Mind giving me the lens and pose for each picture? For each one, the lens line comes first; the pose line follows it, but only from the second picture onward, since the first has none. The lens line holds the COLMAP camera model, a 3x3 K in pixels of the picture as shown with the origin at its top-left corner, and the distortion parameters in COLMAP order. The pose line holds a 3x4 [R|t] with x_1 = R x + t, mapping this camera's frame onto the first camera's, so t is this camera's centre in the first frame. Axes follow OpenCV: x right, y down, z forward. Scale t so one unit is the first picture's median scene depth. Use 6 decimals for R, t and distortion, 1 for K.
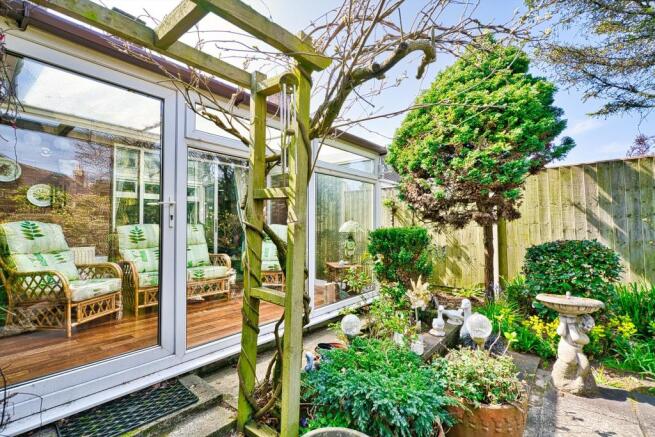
lens RADIAL K [[300.7, 0, 328.4], [0, 300.7, 221.5], [0, 0, 1]] dist [0.002420, 0.000575]
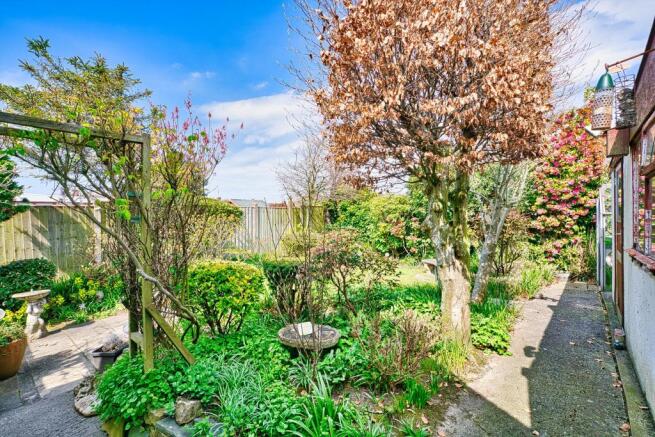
lens RADIAL K [[300.7, 0, 328.4], [0, 300.7, 220.5], [0, 0, 1]] dist [0.002420, 0.000575]
pose [[0.029150, -0.007293, 0.999548, -0.912873], [-0.004237, 0.999964, 0.007419, -0.191684], [-0.999566, -0.004451, 0.029118, -0.800467]]
